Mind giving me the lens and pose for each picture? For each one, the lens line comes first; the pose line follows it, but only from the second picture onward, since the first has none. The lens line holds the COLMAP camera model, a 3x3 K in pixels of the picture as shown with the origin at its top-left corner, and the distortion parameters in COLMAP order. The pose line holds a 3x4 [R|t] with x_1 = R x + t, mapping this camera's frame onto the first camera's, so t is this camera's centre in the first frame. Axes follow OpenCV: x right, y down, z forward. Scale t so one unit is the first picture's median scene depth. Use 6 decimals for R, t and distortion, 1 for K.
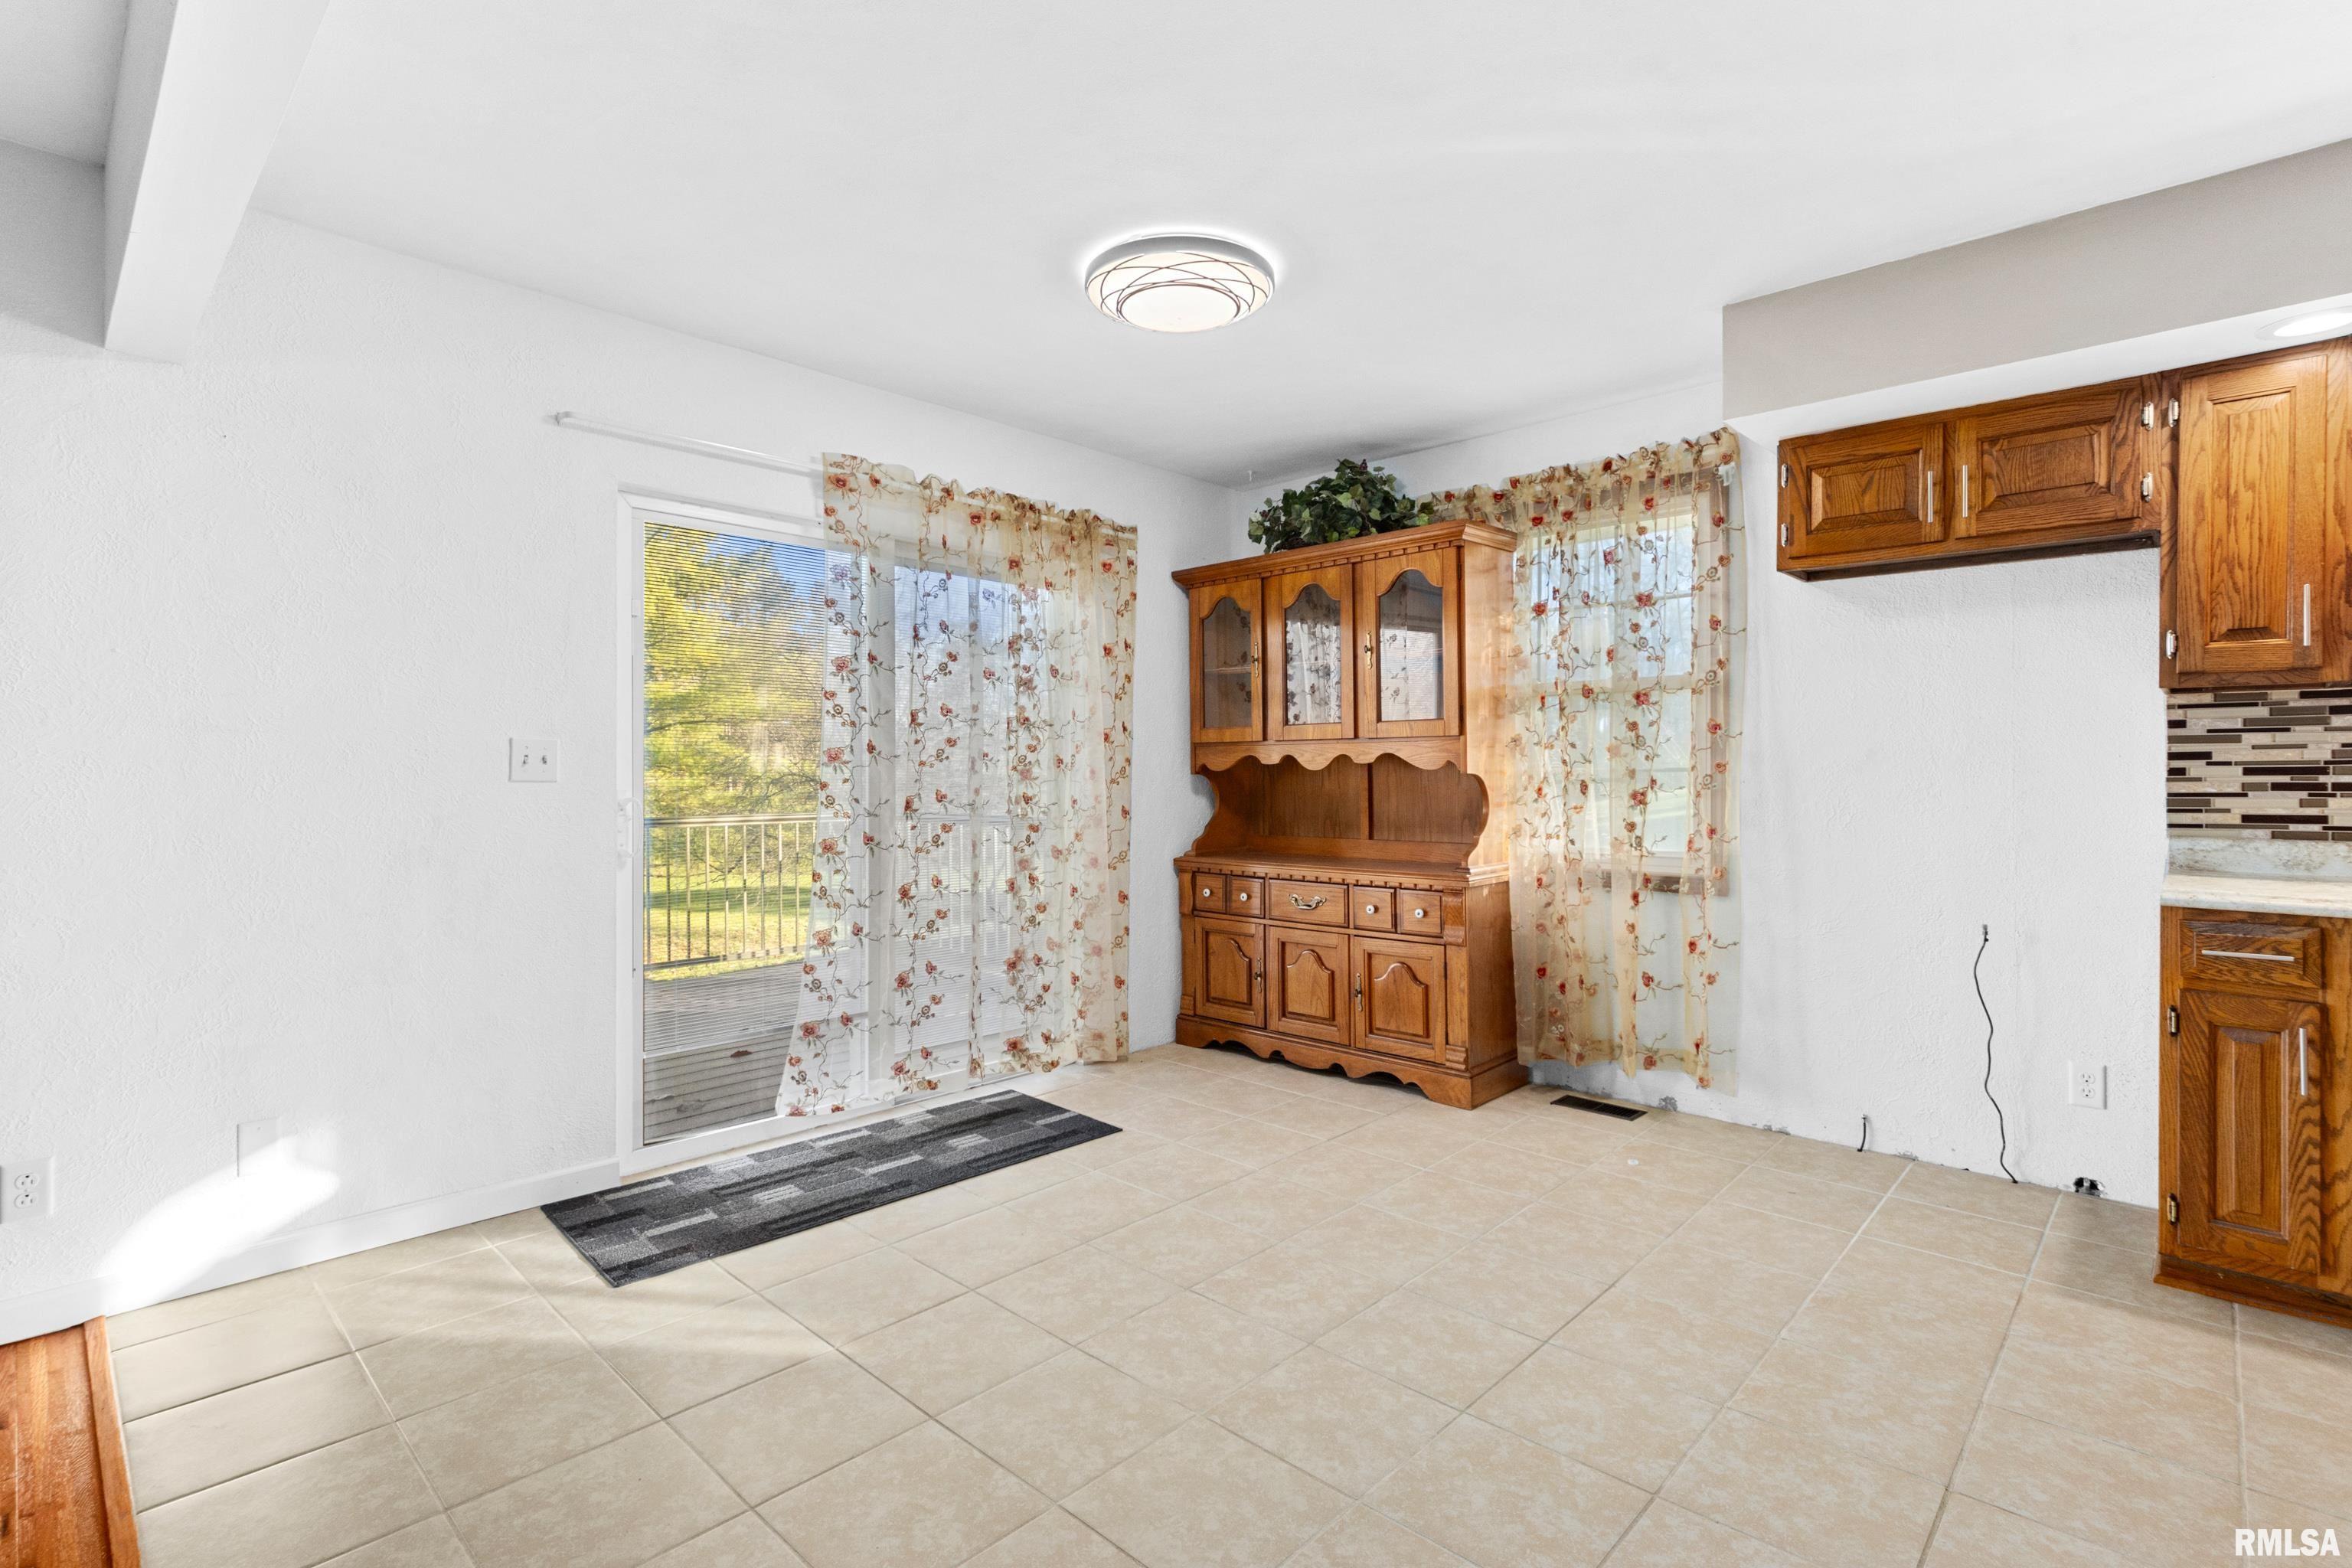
lens RADIAL K [[1104.6, 0, 1168.8], [0, 1104.6, 772.3], [0, 0, 1]] dist [-0.000487, -0.002107]
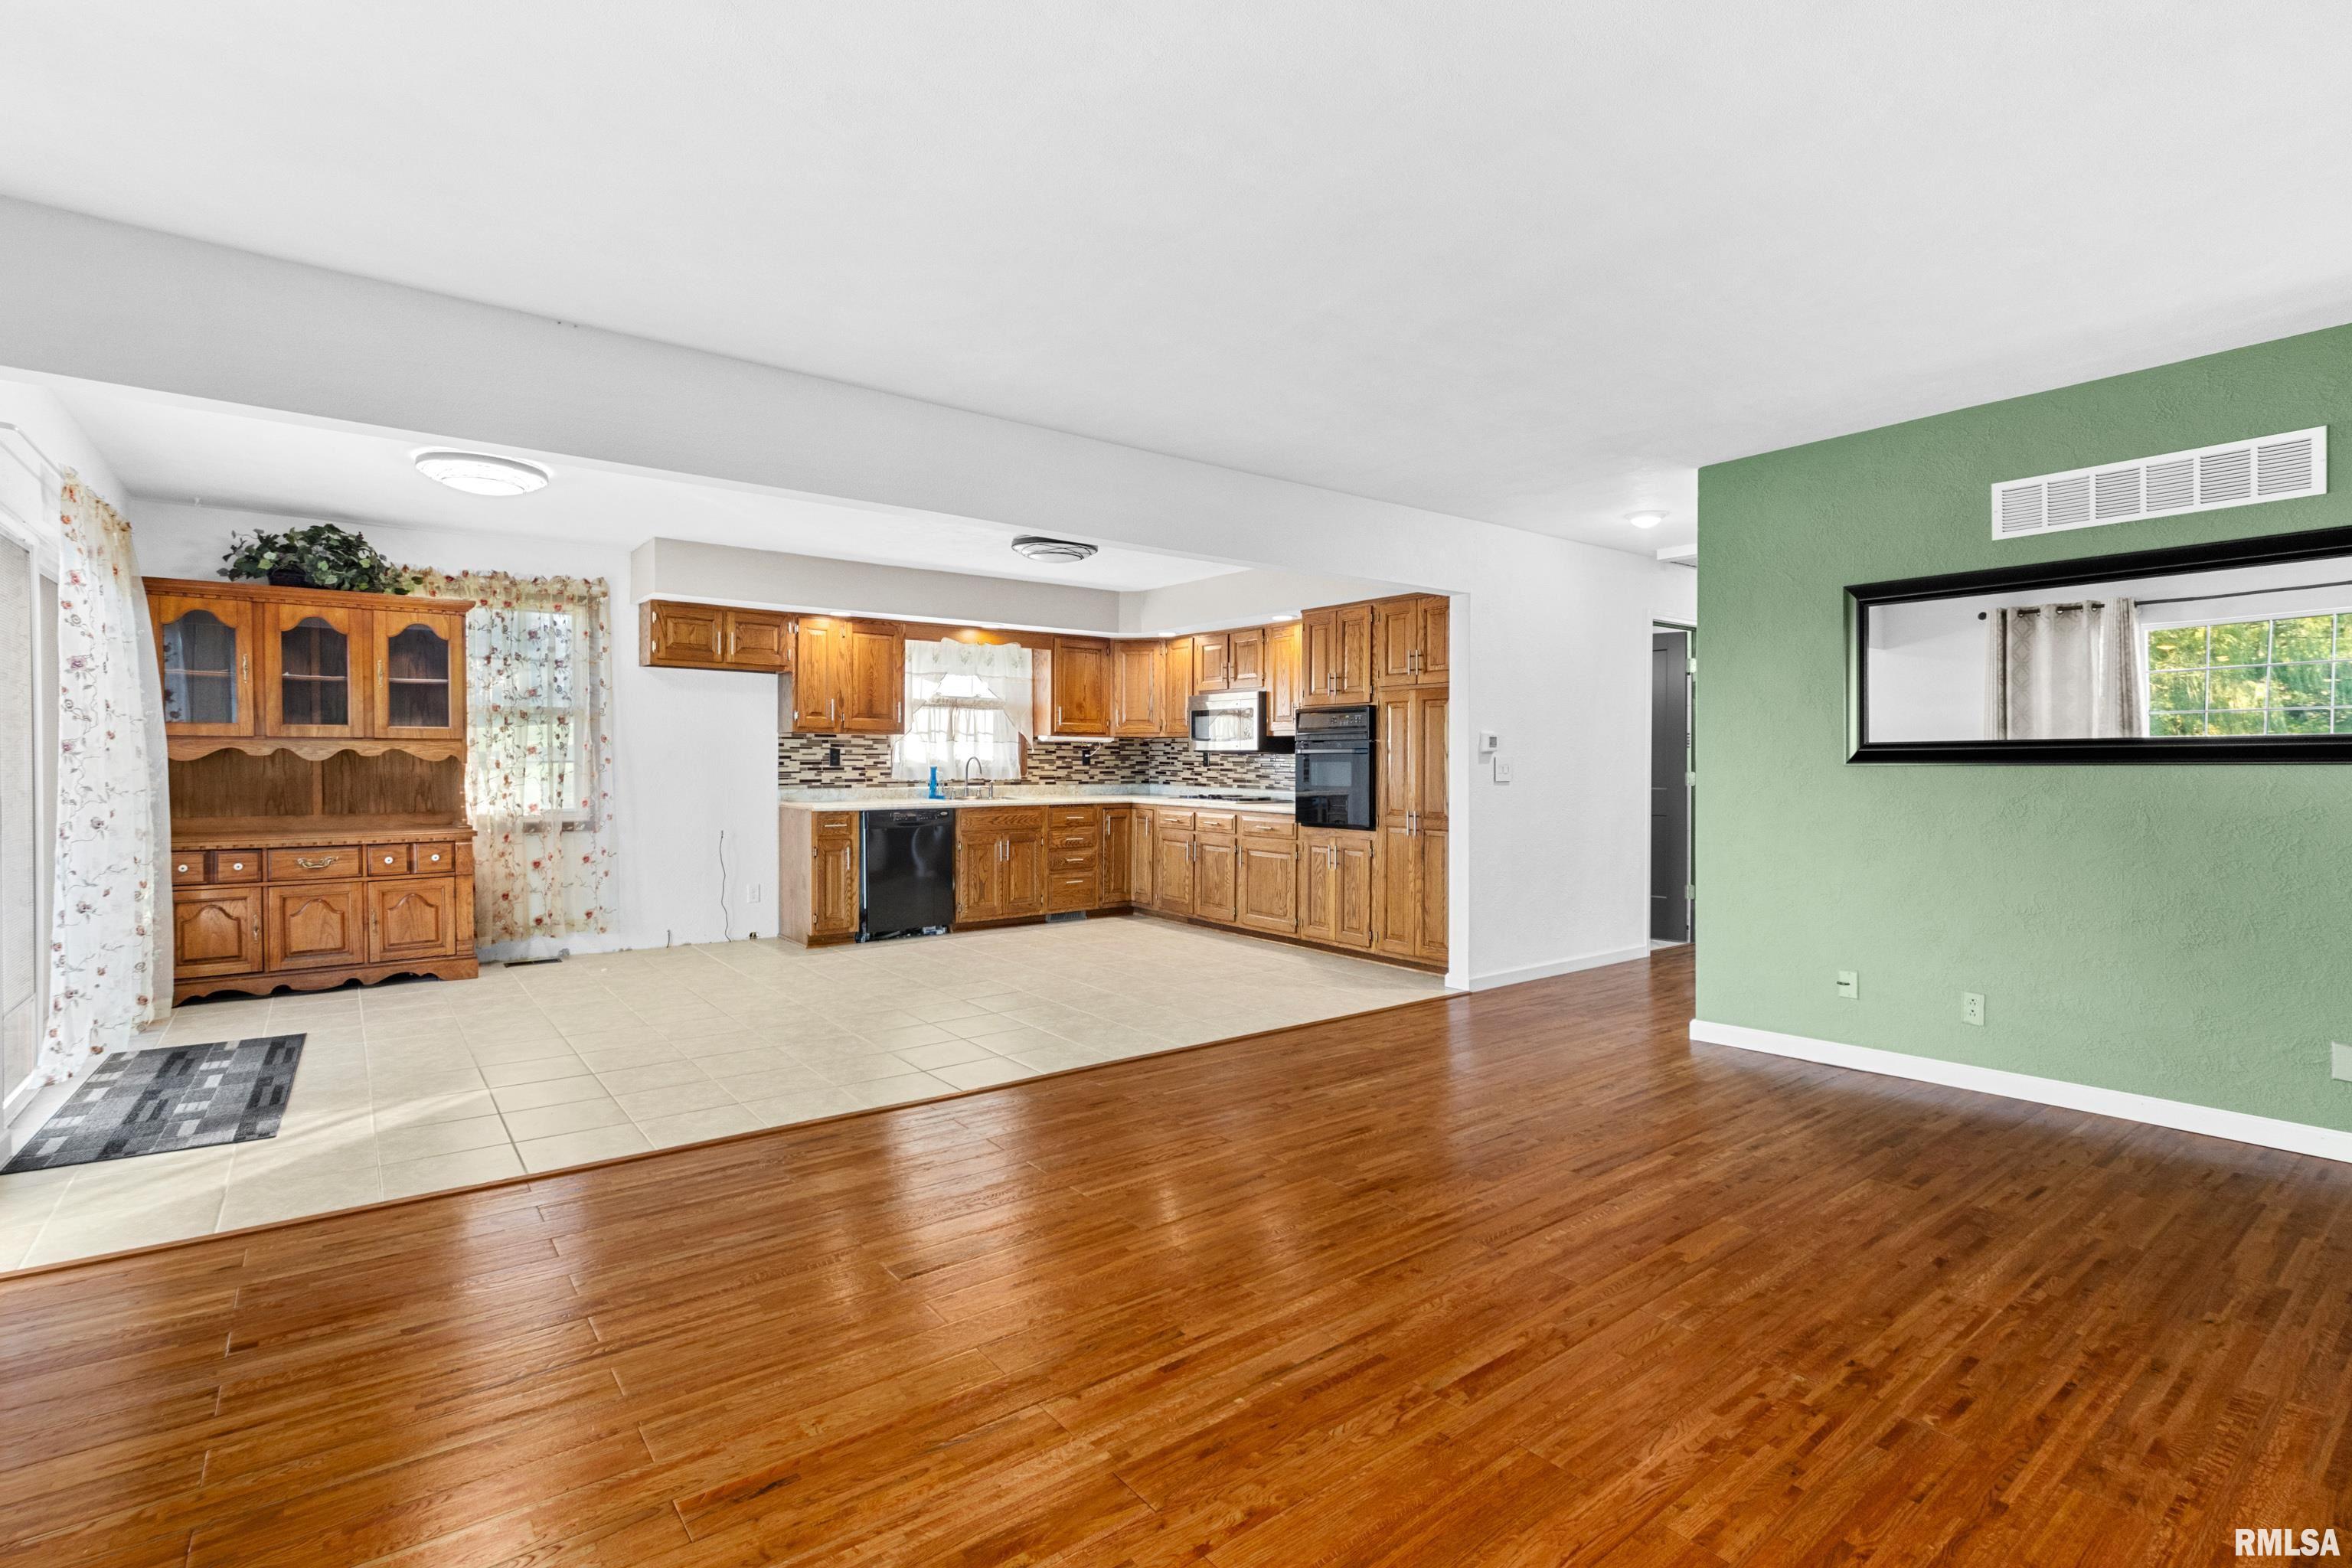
lens RADIAL K [[1104.6, 0, 1142.1], [0, 1104.6, 784.7], [0, 0, 1]] dist [-0.000487, -0.002107]
pose [[0.172821, -0.019698, 0.984756, -1.177576], [-0.003997, 0.999778, 0.020700, -0.005958], [-0.984945, -0.007513, 0.172704, -0.212322]]
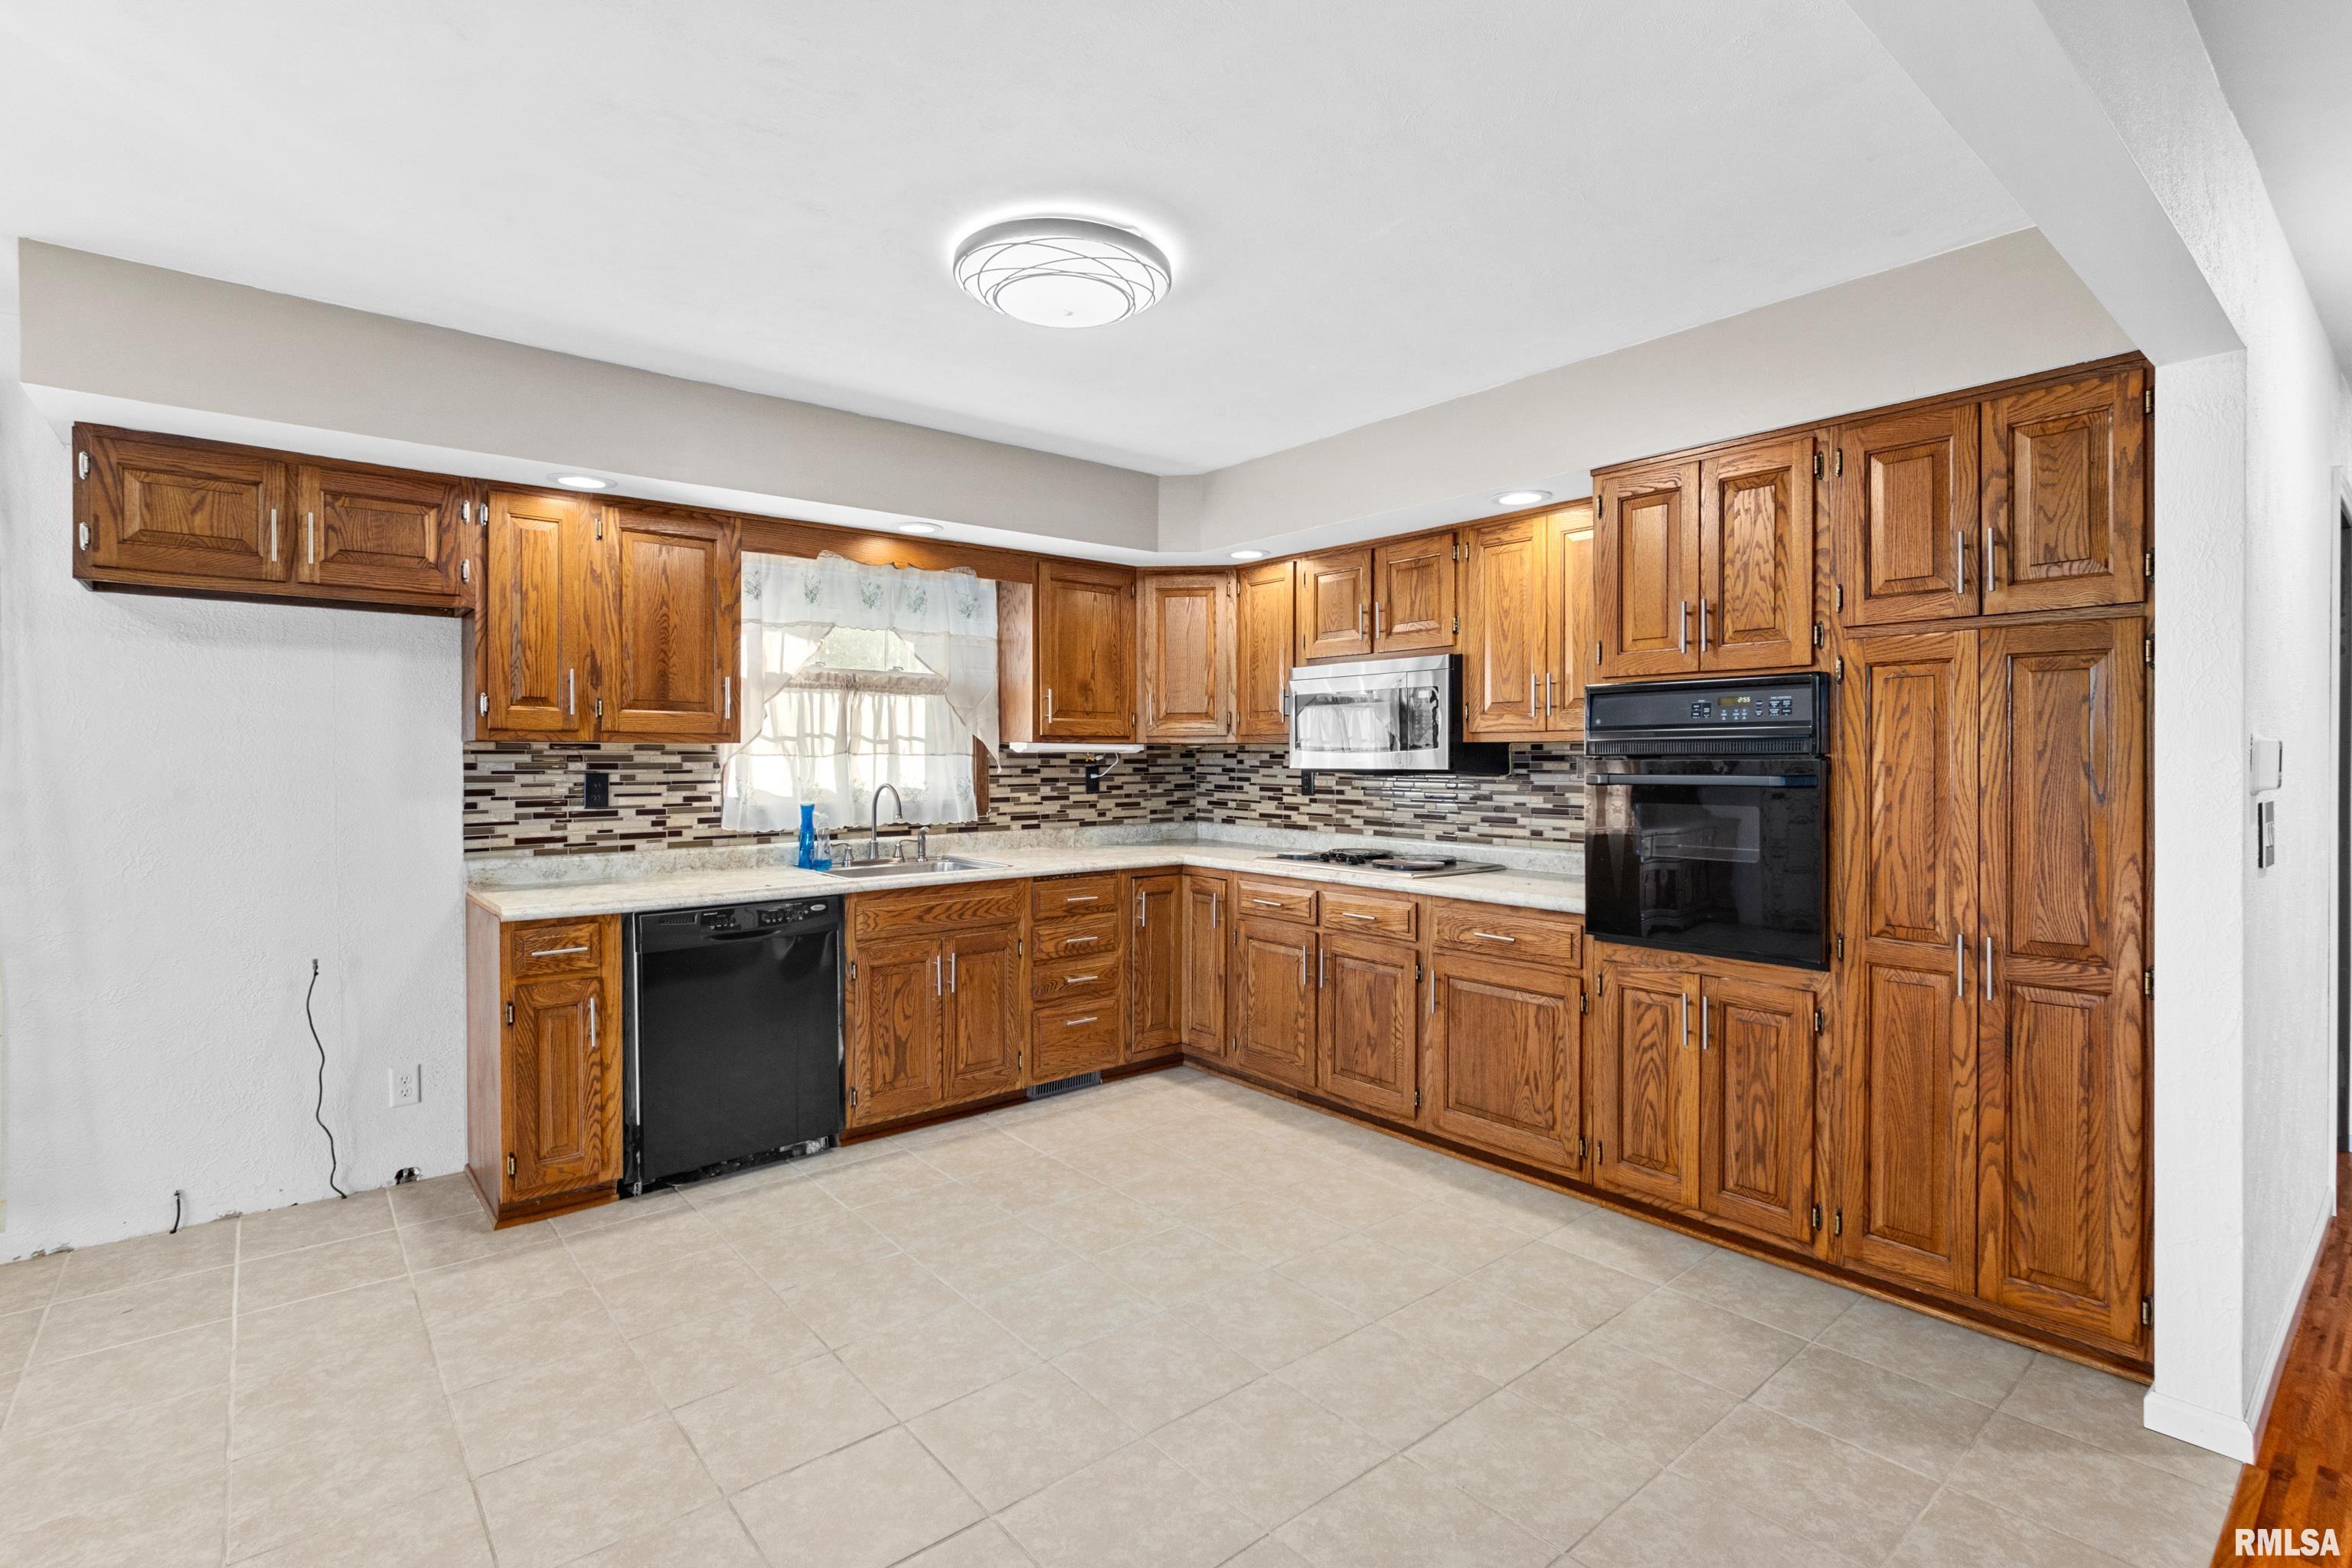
lens RADIAL K [[1104.6, 0, 1151.1], [0, 1104.6, 770.3], [0, 0, 1]] dist [-0.000487, -0.002107]
pose [[0.123159, -0.010399, 0.992332, -0.158165], [0.002110, 0.999946, 0.010217, -0.040861], [-0.992385, 0.000835, 0.123174, 0.088551]]
